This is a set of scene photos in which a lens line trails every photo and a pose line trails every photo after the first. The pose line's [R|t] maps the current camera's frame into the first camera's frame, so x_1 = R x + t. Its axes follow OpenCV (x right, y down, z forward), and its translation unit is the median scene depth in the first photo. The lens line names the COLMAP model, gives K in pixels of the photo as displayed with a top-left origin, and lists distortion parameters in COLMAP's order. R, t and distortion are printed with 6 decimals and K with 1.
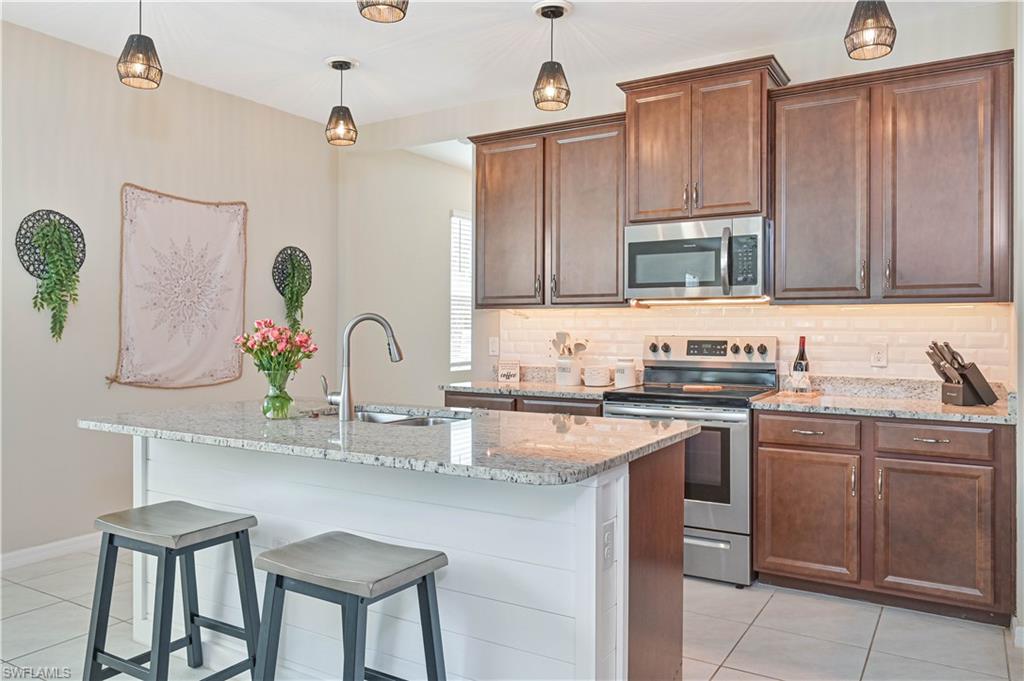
lens RADIAL K [[722.2, 0, 512.0], [0, 722.2, 340.5], [0, 0, 1]] dist [-0.029094, -0.000378]
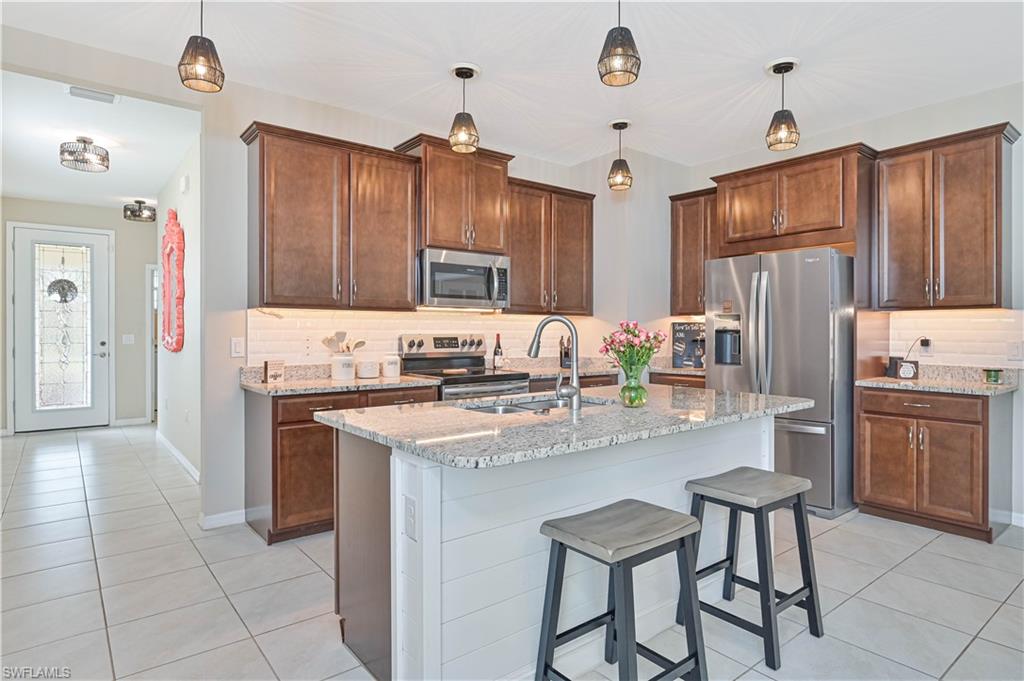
lens RADIAL K [[571.6, 0, 512.0], [0, 571.6, 340.5], [0, 0, 1]] dist [-0.002481, 0.000337]
pose [[0.347196, -0.017548, 0.937628, -0.737428], [0.012060, 0.999826, 0.014246, -0.008593], [-0.937715, 0.006361, 0.347347, 0.507778]]
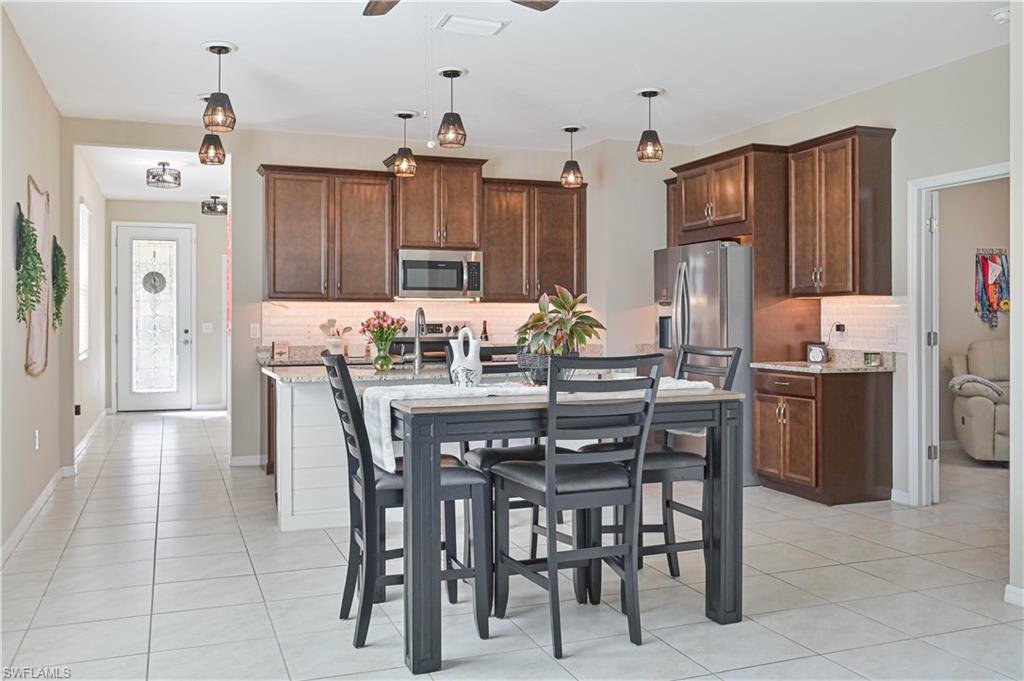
lens RADIAL K [[890.0, 0, 509.4], [0, 890.0, 326.7], [0, 0, 1]] dist [-0.006410, -0.001204]
pose [[0.612976, -0.012151, 0.790008, -1.179737], [0.014930, 0.999881, 0.003795, 0.001284], [-0.789961, 0.009468, 0.613084, -0.329587]]
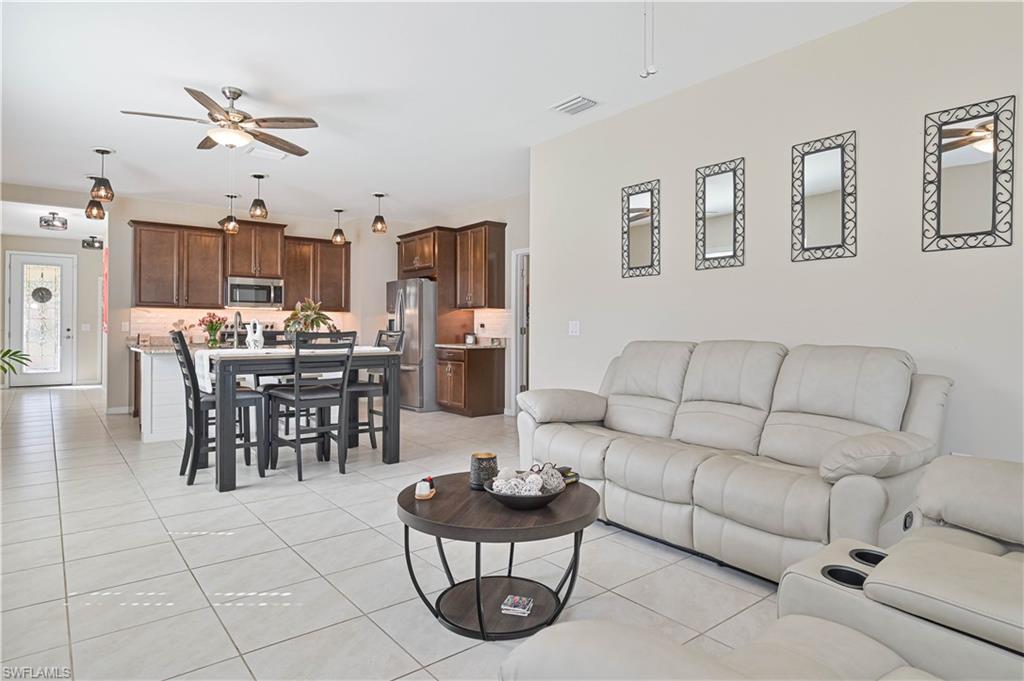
lens RADIAL K [[584.6, 0, 514.2], [0, 584.6, 327.7], [0, 0, 1]] dist [-0.000257, -0.001104]
pose [[0.340503, -0.002136, 0.940241, -1.387932], [0.010819, 0.999940, -0.001646, 0.029572], [-0.940181, 0.010733, 0.340506, -0.598600]]
